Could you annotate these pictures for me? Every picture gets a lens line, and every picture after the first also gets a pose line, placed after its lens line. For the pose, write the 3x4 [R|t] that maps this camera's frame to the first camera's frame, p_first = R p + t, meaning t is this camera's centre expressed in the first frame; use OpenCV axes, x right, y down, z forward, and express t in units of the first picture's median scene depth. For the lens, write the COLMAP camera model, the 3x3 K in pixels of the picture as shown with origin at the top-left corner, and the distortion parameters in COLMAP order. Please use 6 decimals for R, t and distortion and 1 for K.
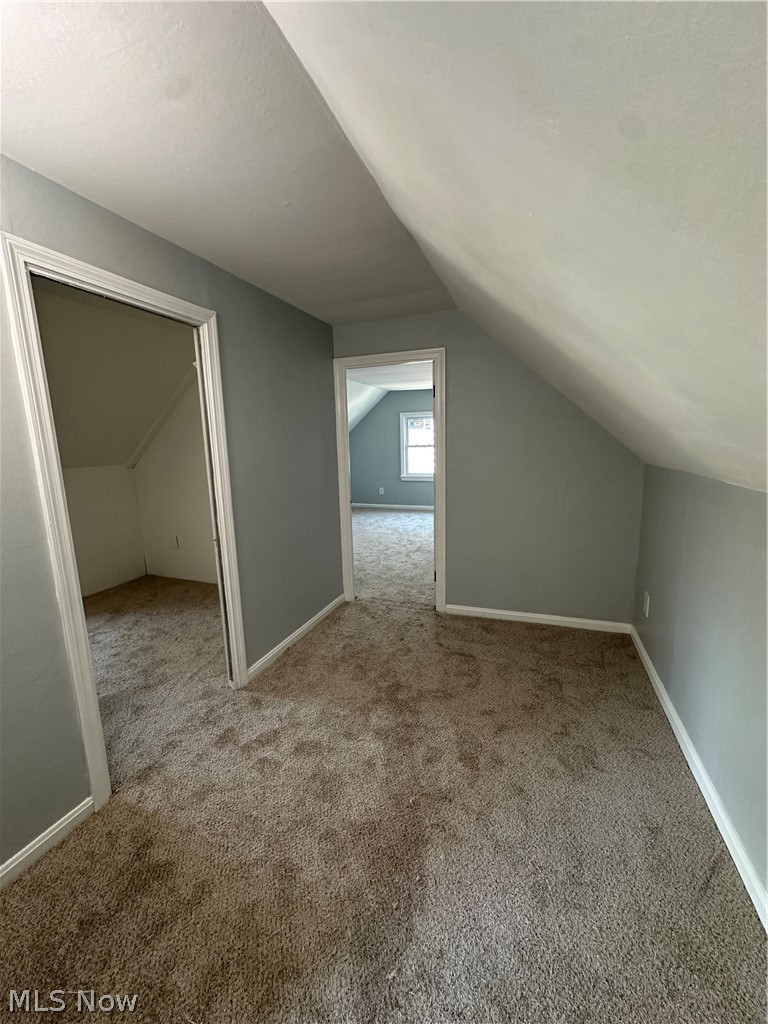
lens RADIAL K [[409.0, 0, 384.0], [0, 409.0, 512.0], [0, 0, 1]] dist [-0.007615, 0.001354]
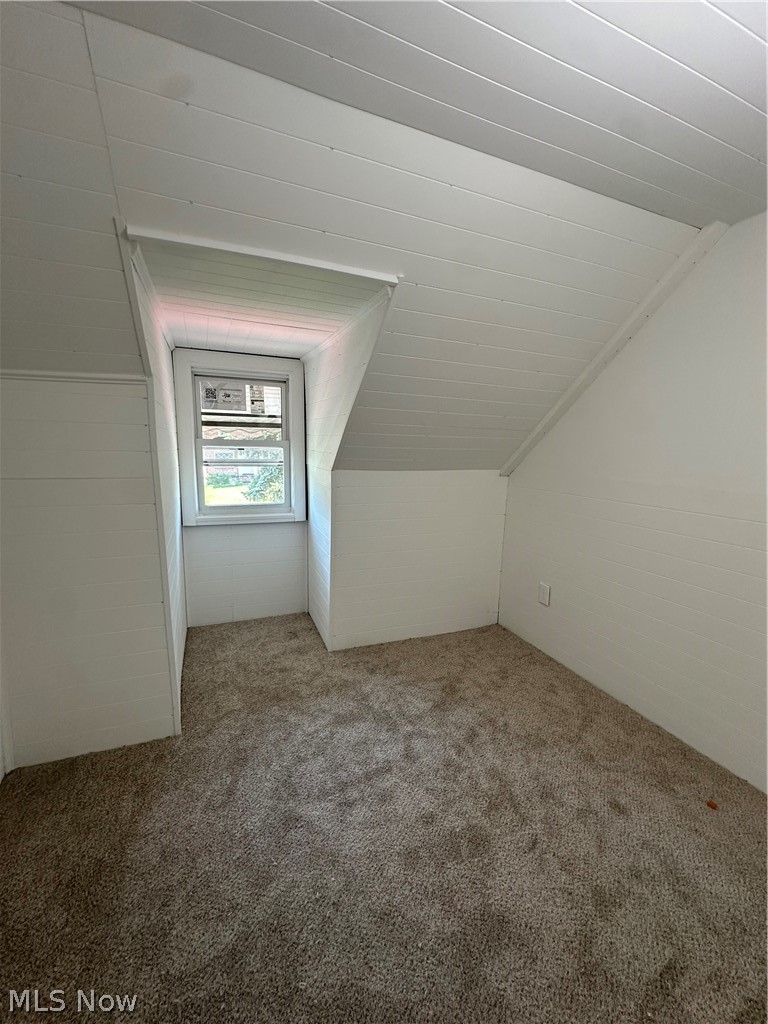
lens RADIAL K [[409.0, 0, 384.0], [0, 409.0, 512.0], [0, 0, 1]] dist [-0.007615, 0.001354]
pose [[0.677932, 0.162472, -0.716945, -0.202064], [-0.173155, 0.983122, 0.059060, -0.042276], [0.714440, 0.084104, 0.694623, 0.294314]]
